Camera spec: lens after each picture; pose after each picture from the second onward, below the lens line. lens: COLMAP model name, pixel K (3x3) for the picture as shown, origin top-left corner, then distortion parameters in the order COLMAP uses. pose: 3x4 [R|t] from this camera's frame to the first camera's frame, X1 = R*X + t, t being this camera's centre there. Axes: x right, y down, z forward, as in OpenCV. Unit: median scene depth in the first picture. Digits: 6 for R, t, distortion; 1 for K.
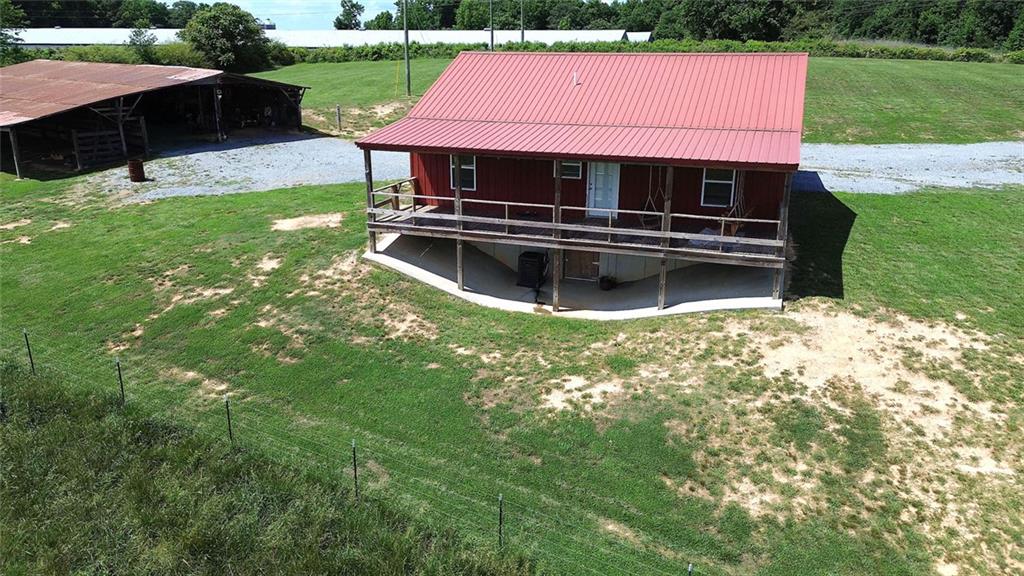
lens RADIAL K [[746.3, 0, 512.0], [0, 746.3, 288.0], [0, 0, 1]] dist [0.042648, -0.001330]
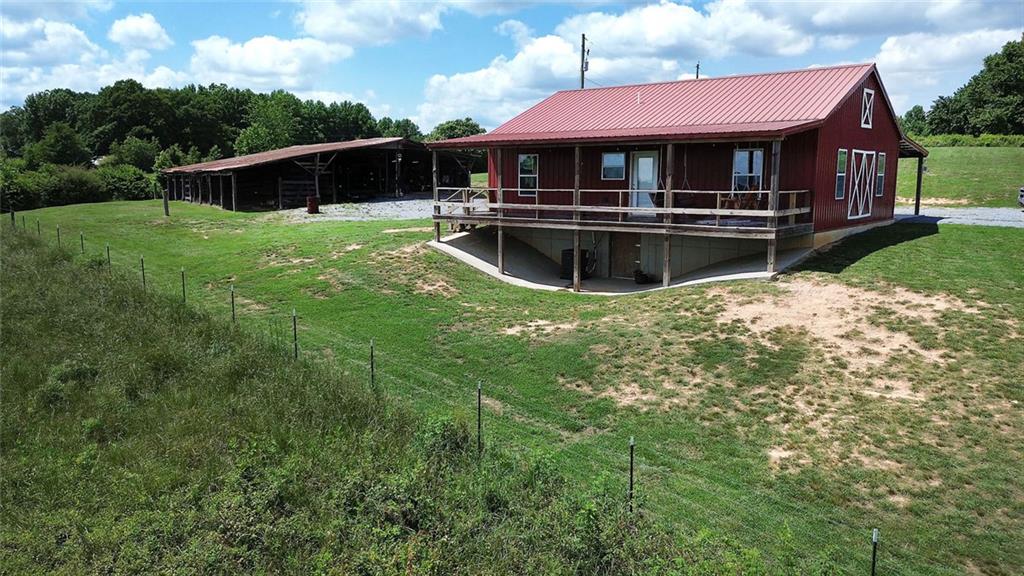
lens RADIAL K [[746.3, 0, 512.0], [0, 746.3, 288.0], [0, 0, 1]] dist [0.042648, -0.001330]
pose [[0.947258, 0.047812, -0.316886, 0.351198], [-0.098992, 0.984106, -0.147430, 0.218779], [0.304801, 0.171023, 0.936935, -0.020859]]
